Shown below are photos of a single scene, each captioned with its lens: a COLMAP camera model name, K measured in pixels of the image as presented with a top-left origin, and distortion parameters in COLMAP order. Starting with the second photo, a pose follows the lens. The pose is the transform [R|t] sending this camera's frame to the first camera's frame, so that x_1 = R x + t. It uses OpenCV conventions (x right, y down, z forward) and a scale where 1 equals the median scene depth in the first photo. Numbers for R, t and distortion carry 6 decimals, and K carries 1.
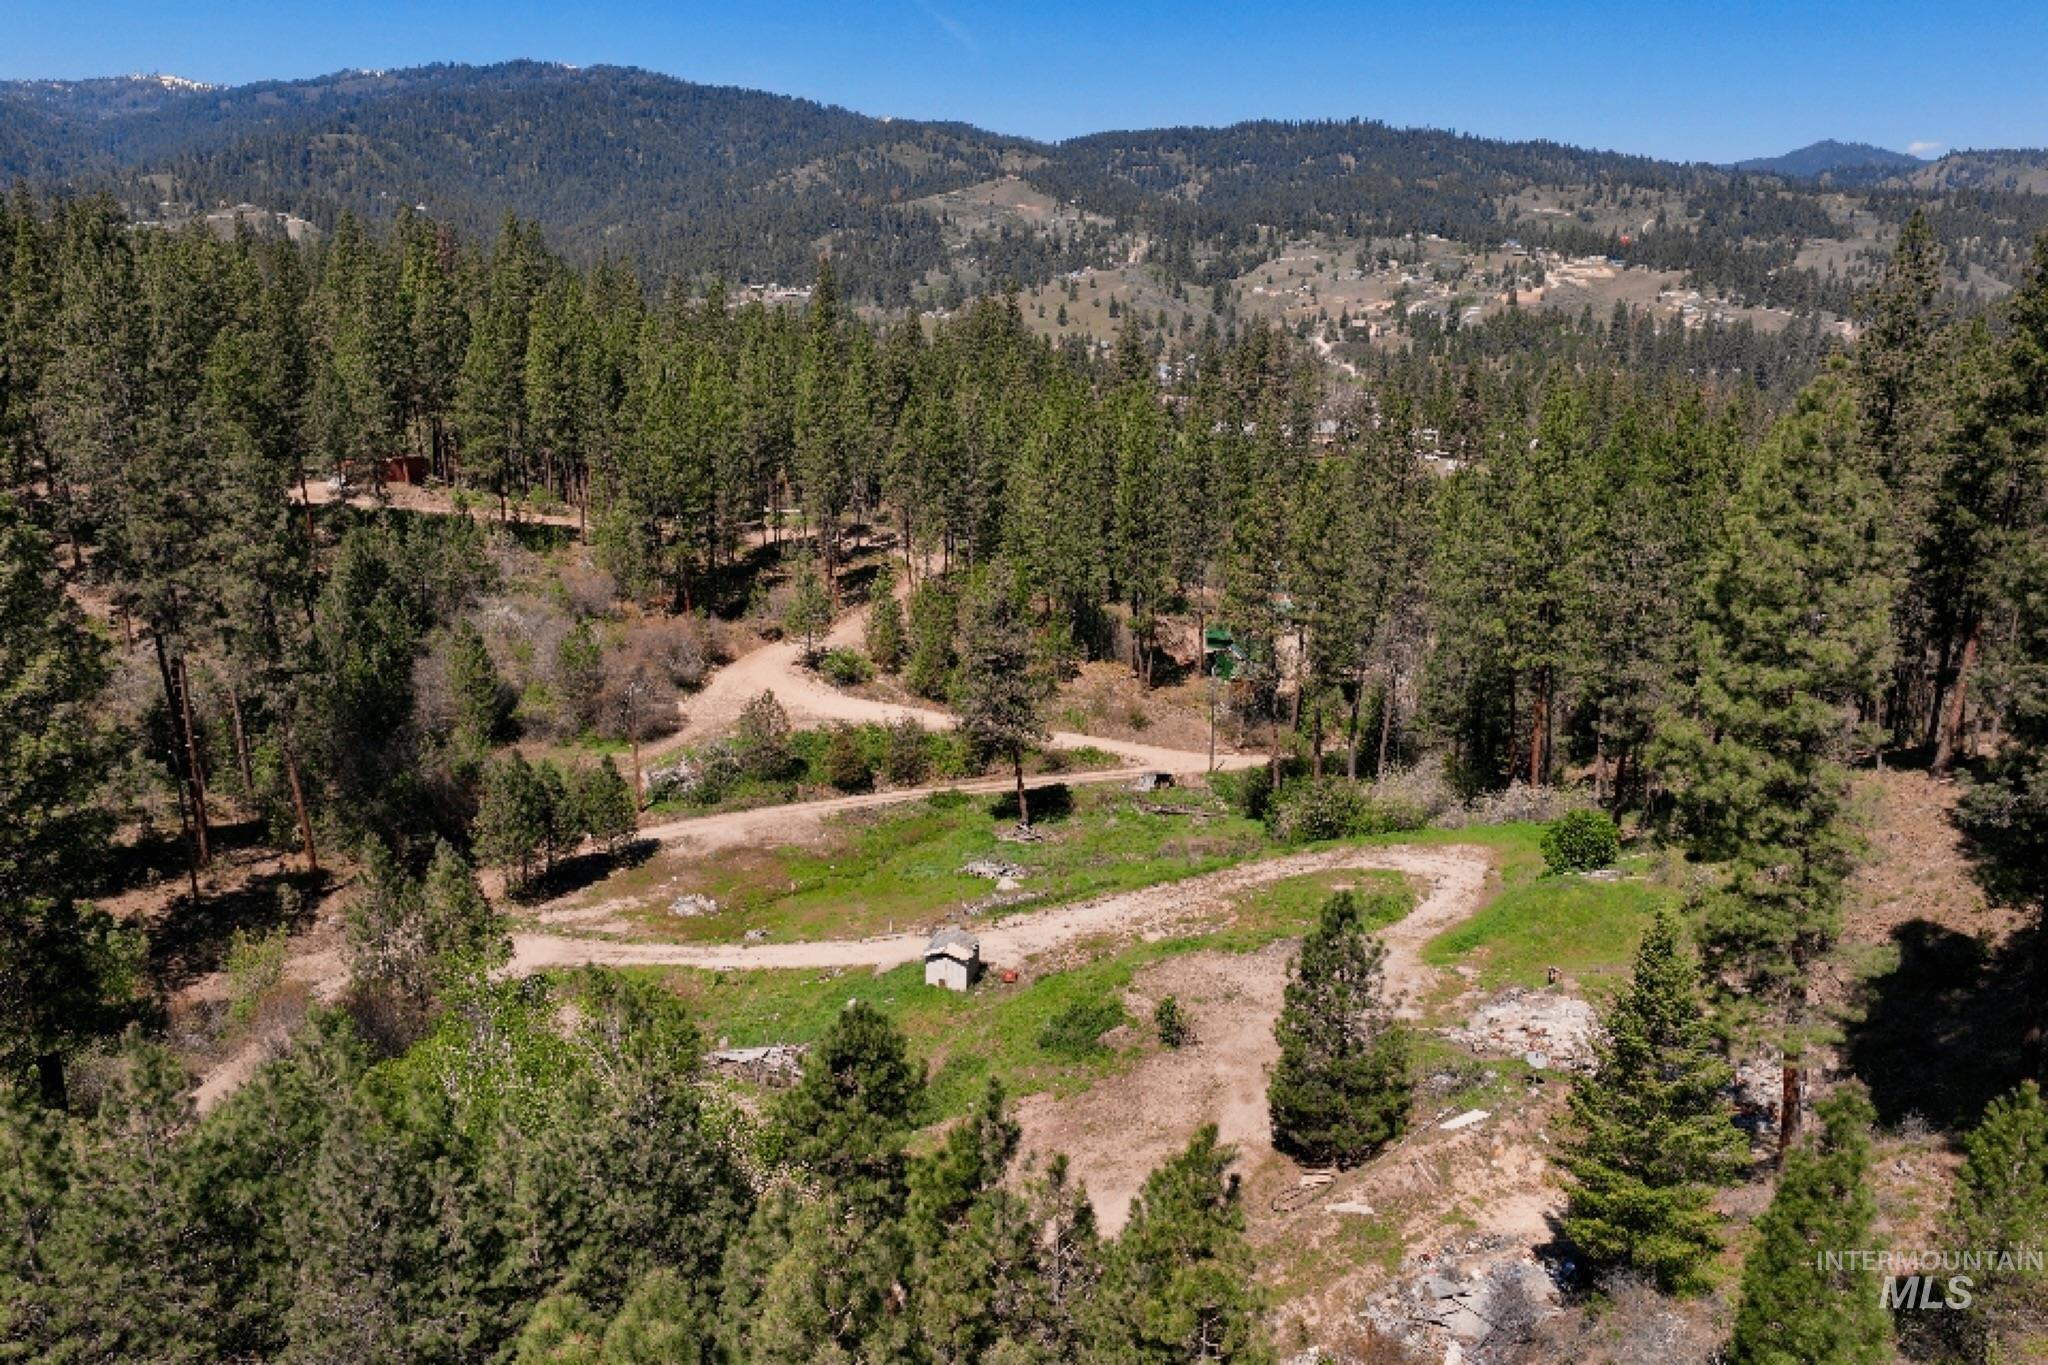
lens RADIAL K [[1436.3, 0, 1038.4], [0, 1436.3, 681.2], [0, 0, 1]] dist [-0.009599, 0.018387]
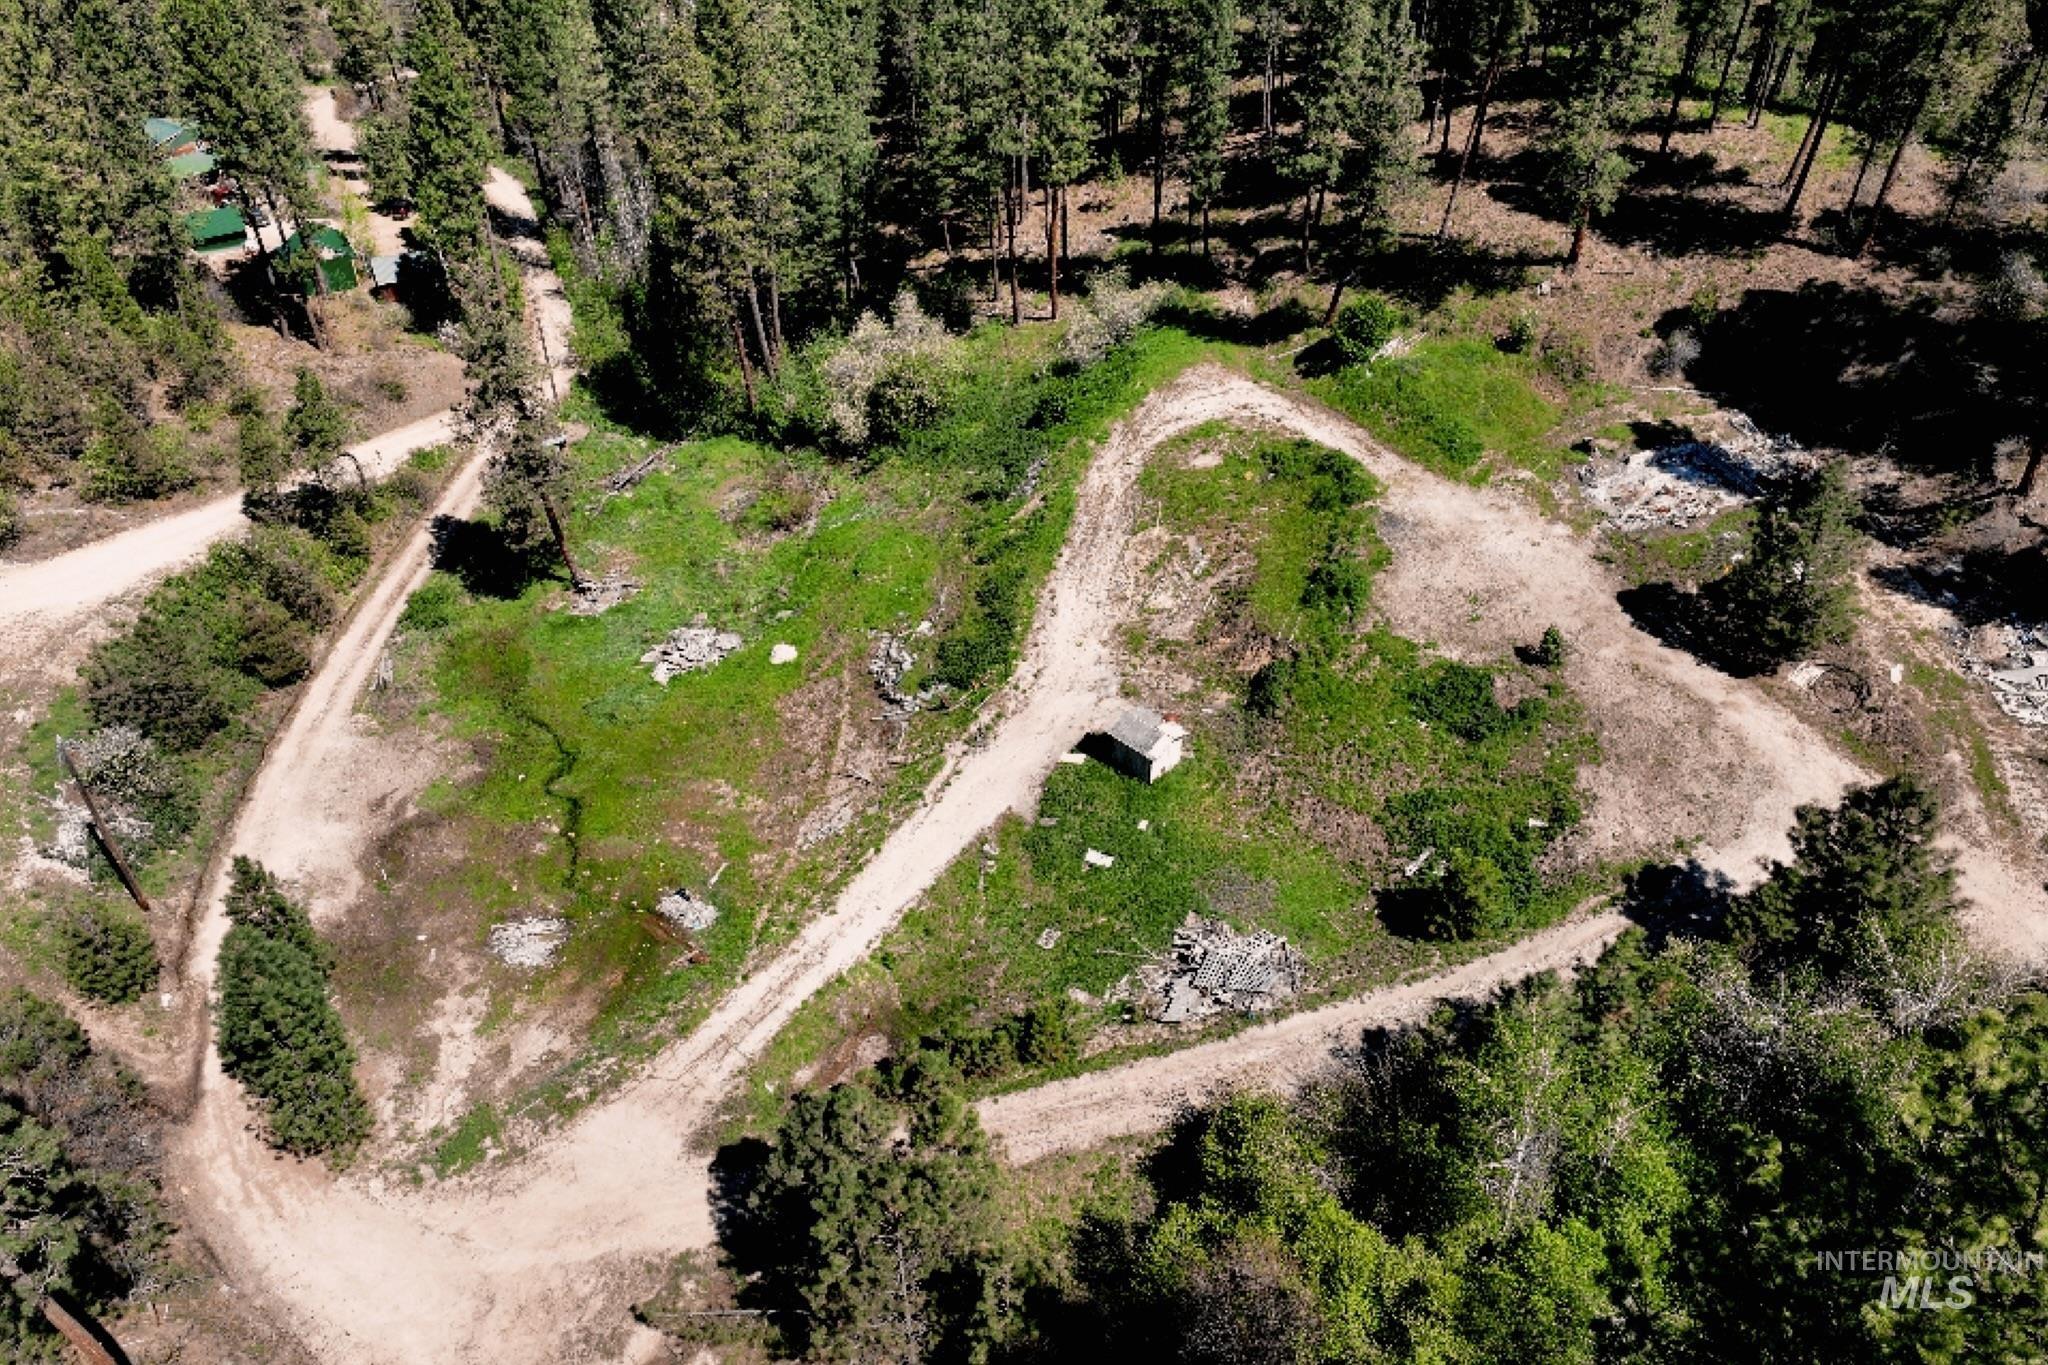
lens RADIAL K [[1436.3, 0, 1036.5], [0, 1436.3, 611.3], [0, 0, 1]] dist [-0.009599, 0.018387]
pose [[0.487718, -0.528424, 0.694909, -0.369389], [0.224870, 0.845182, 0.484872, -0.173444], [-0.843543, -0.080217, 0.531038, 0.345141]]
